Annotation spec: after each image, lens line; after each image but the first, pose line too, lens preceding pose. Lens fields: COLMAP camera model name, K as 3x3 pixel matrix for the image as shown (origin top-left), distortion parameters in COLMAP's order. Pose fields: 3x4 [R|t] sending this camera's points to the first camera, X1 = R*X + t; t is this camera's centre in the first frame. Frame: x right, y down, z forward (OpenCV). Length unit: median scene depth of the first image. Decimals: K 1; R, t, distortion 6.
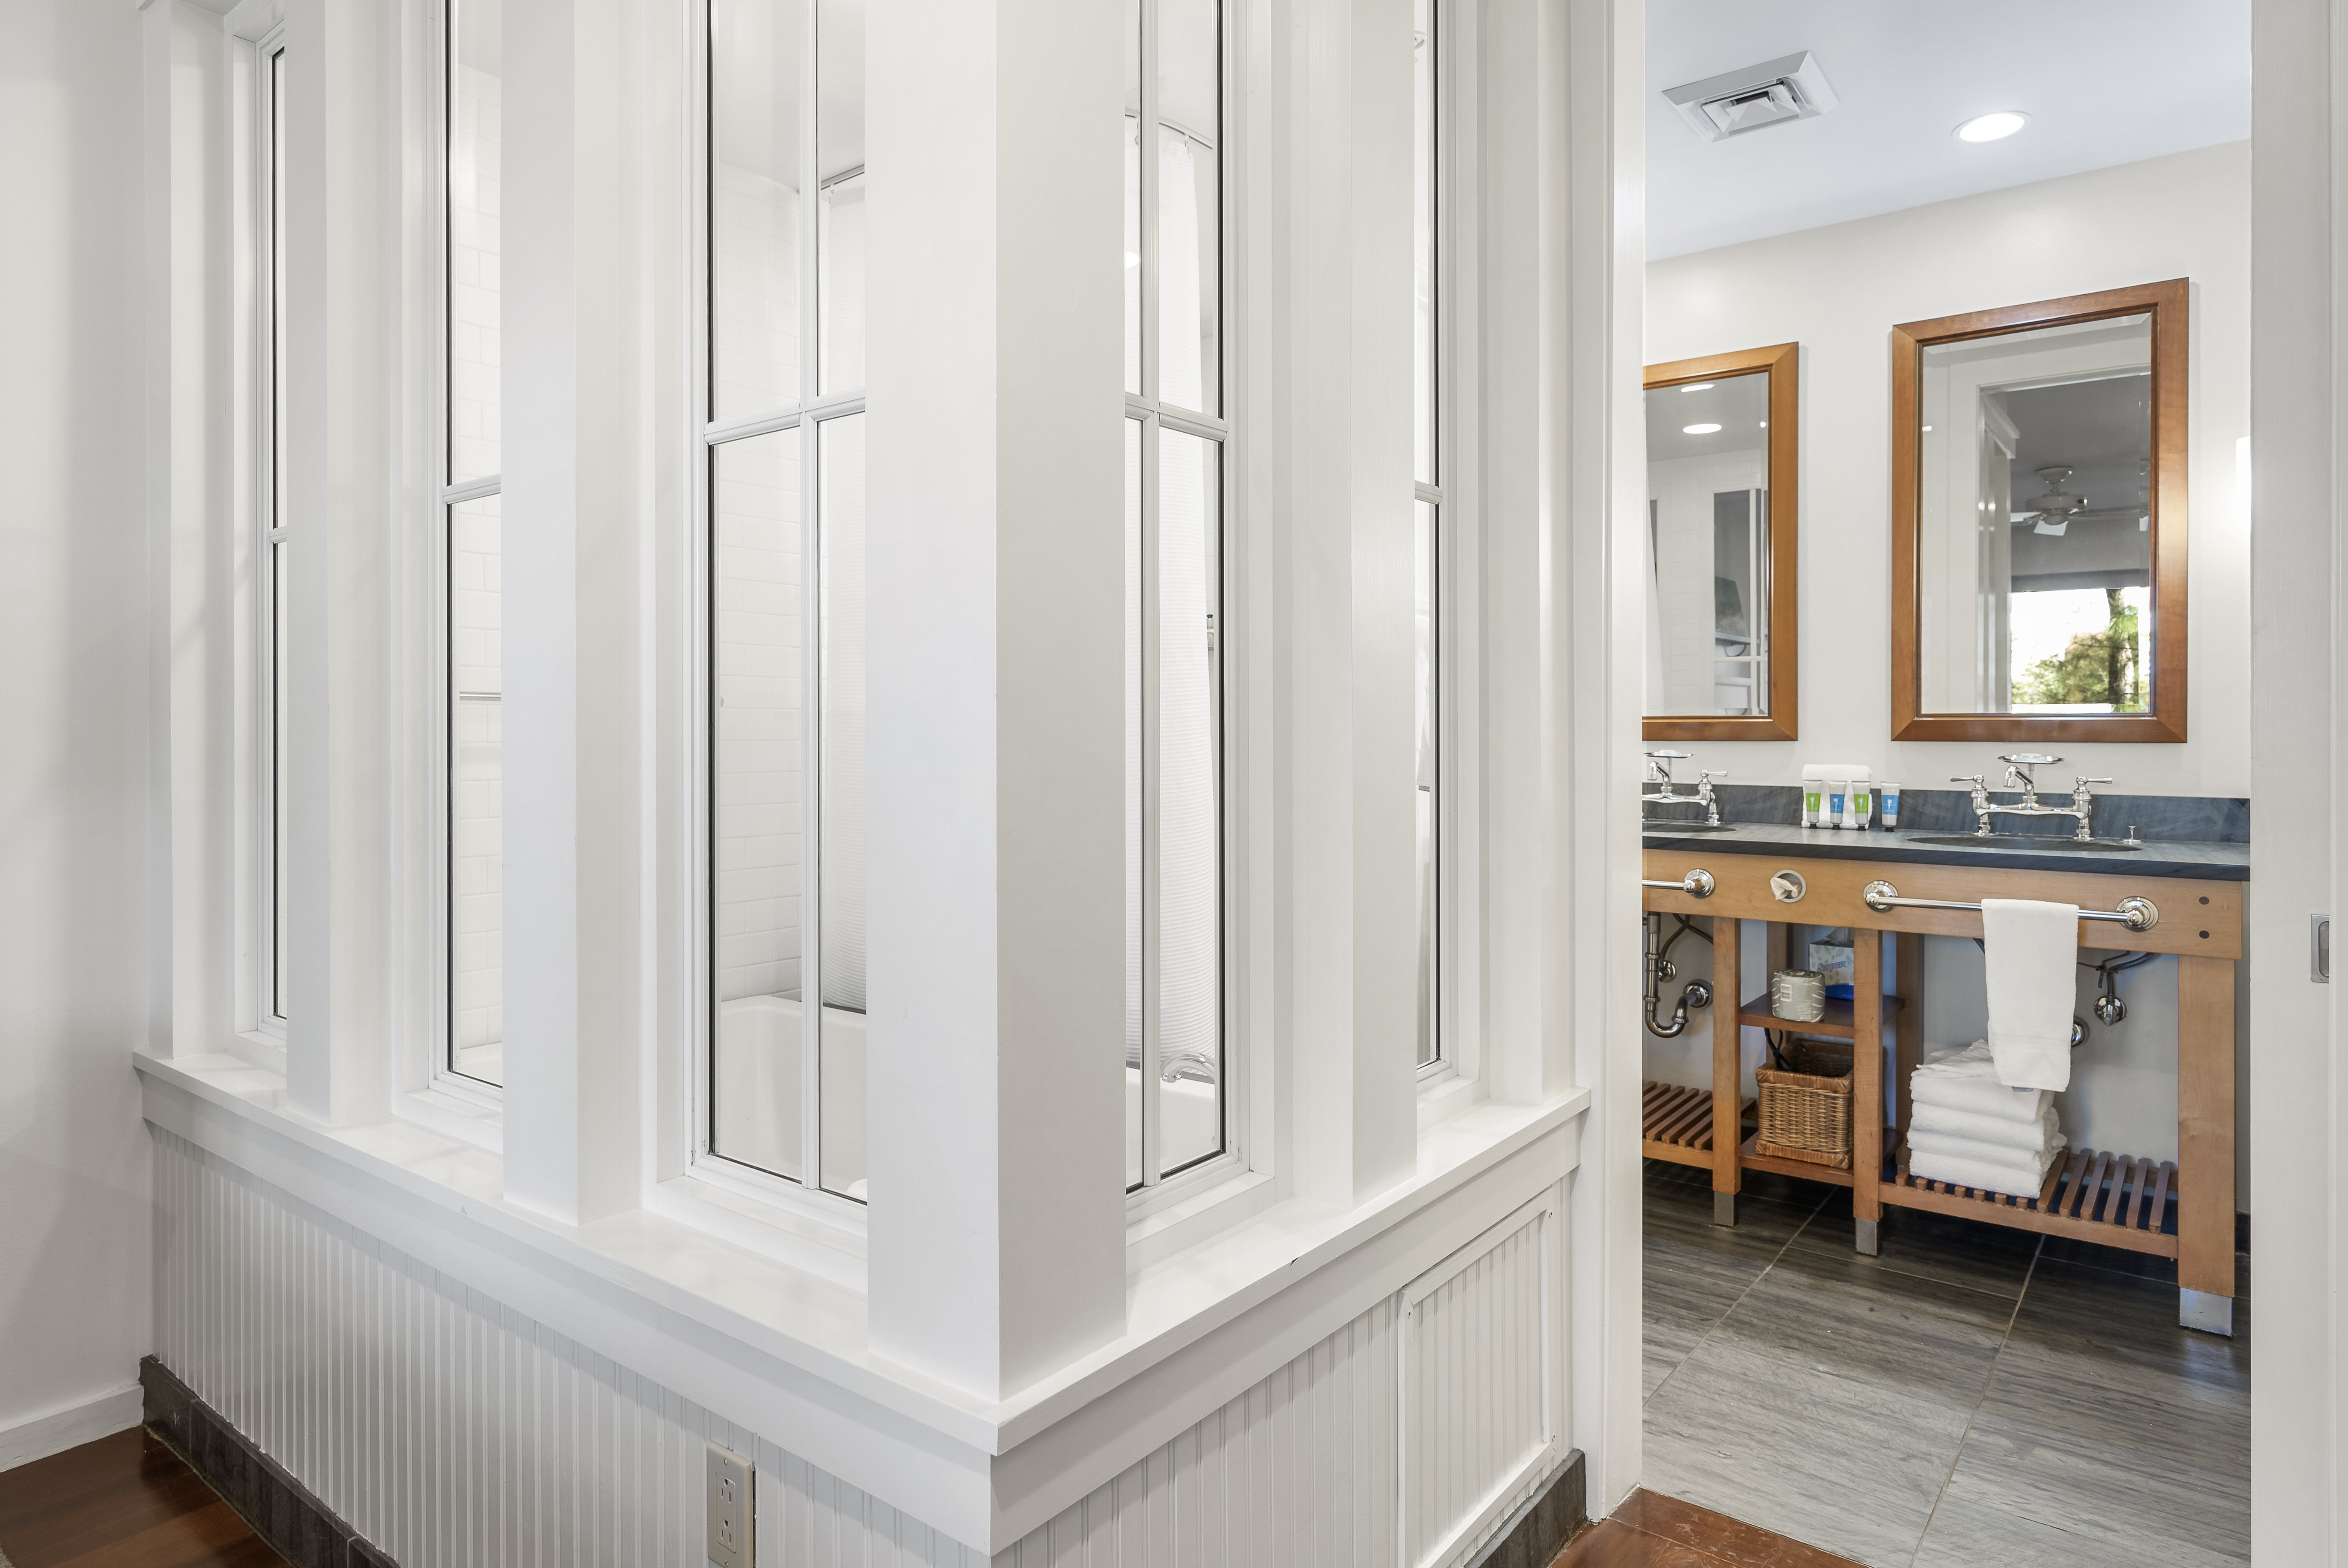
lens RADIAL K [[1397.6, 0, 1157.1], [0, 1397.6, 722.5], [0, 0, 1]] dist [-0.002671, 0.002073]
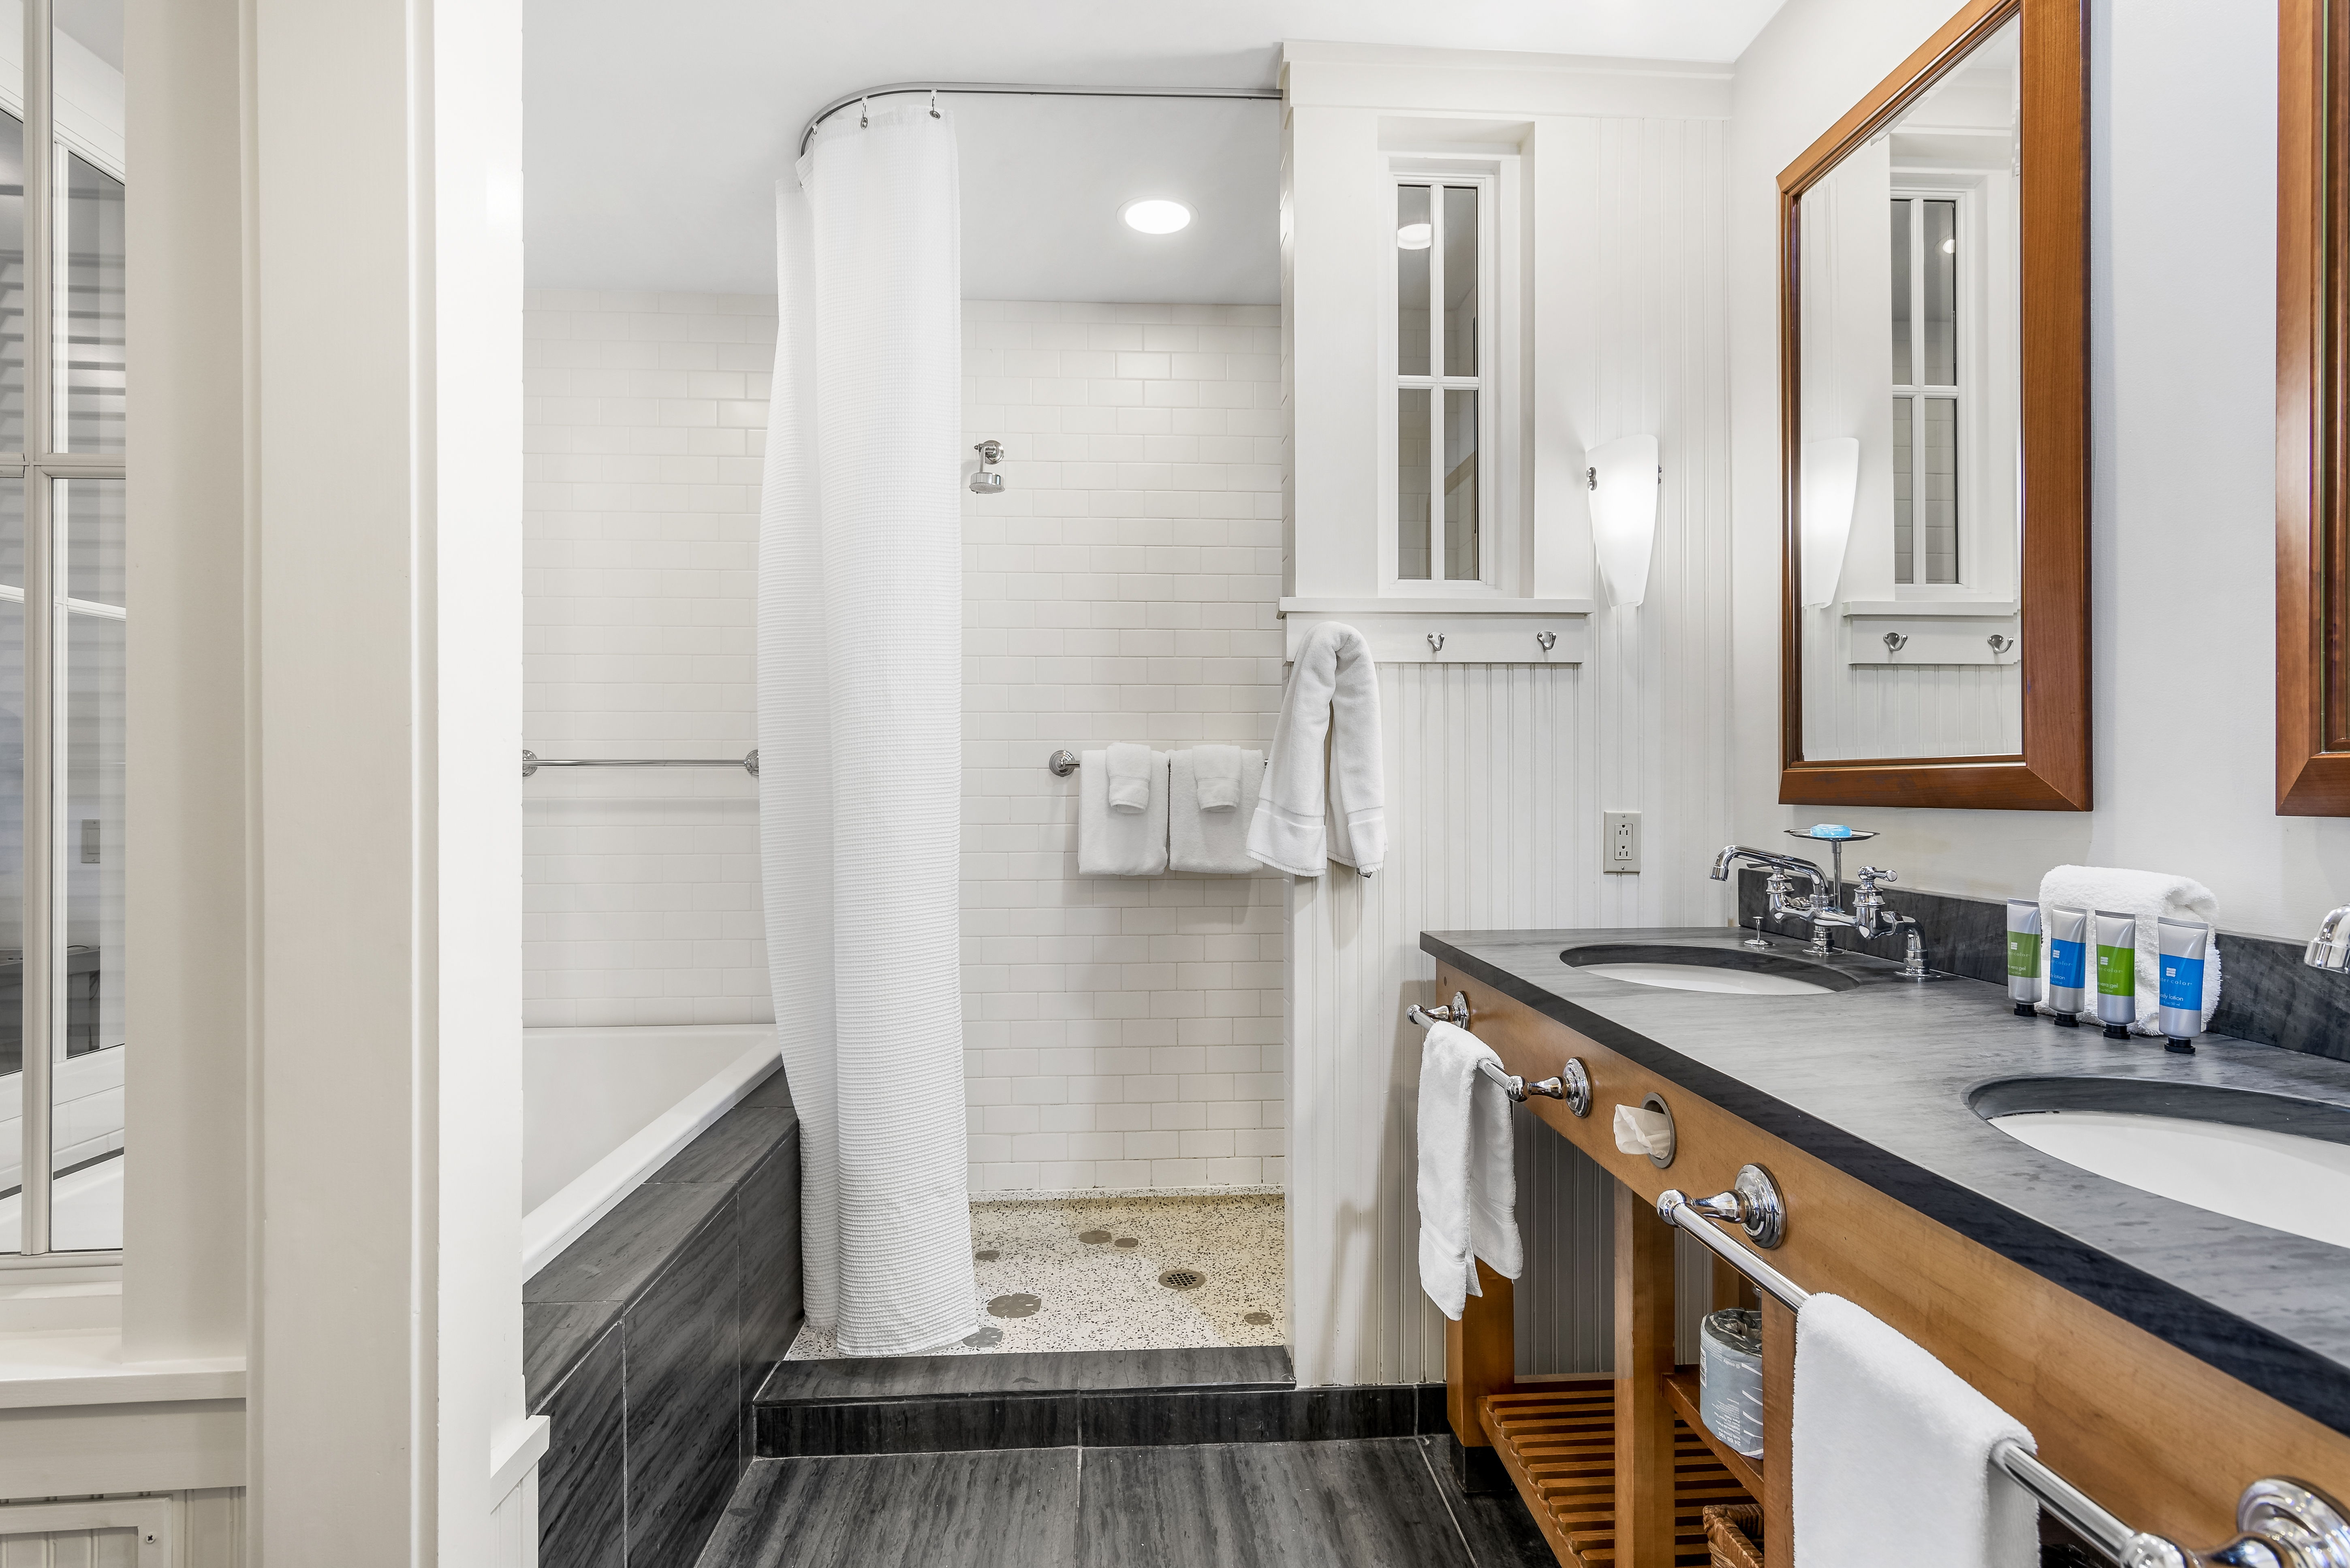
lens RADIAL K [[1161.3, 0, 1180.9], [0, 1161.3, 779.2], [0, 0, 1]] dist [0.006583, -0.001576]
pose [[0.663671, -0.000484, -0.748024, 0.609972], [-0.003177, 0.999989, -0.003465, 0.006354], [0.748017, 0.004677, 0.663663, 0.613431]]
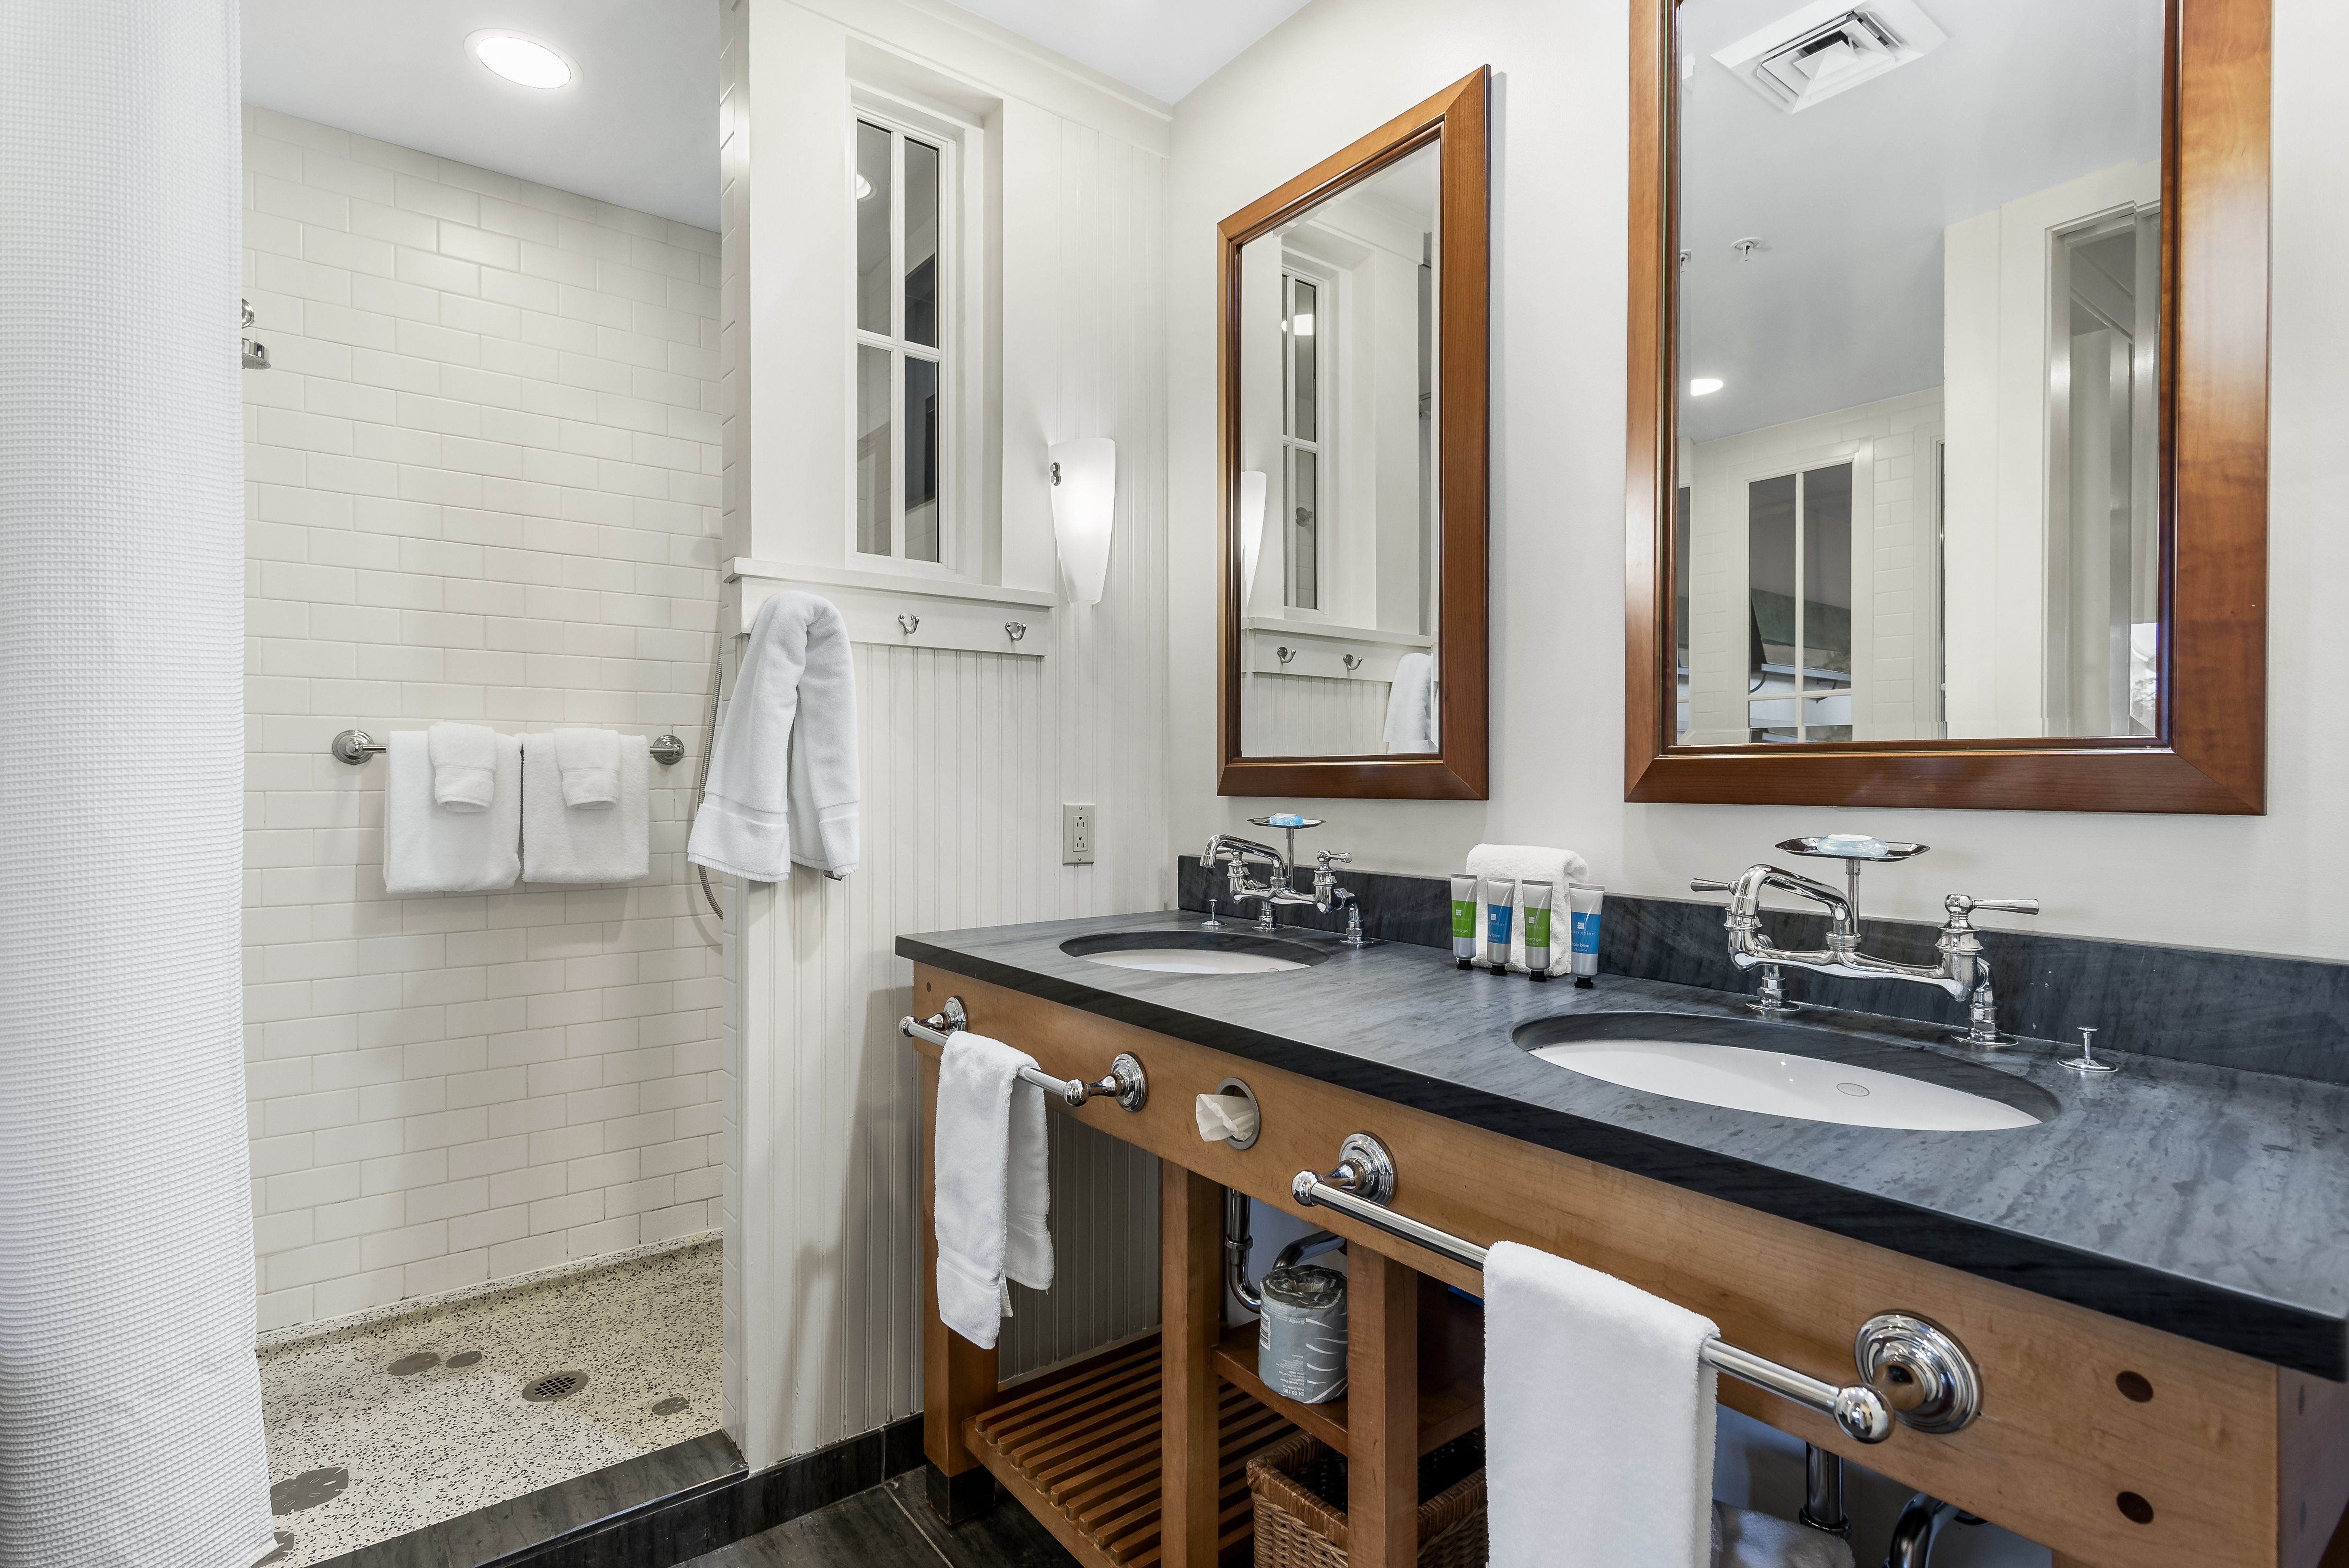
lens RADIAL K [[1160.9, 0, 1191.8], [0, 1160.9, 777.2], [0, 0, 1]] dist [0.006583, -0.001576]
pose [[0.970746, 0.005508, -0.240047, 0.512105], [-0.006054, 0.999980, -0.001539, 0.006612], [0.240034, 0.002947, 0.970760, 0.599929]]
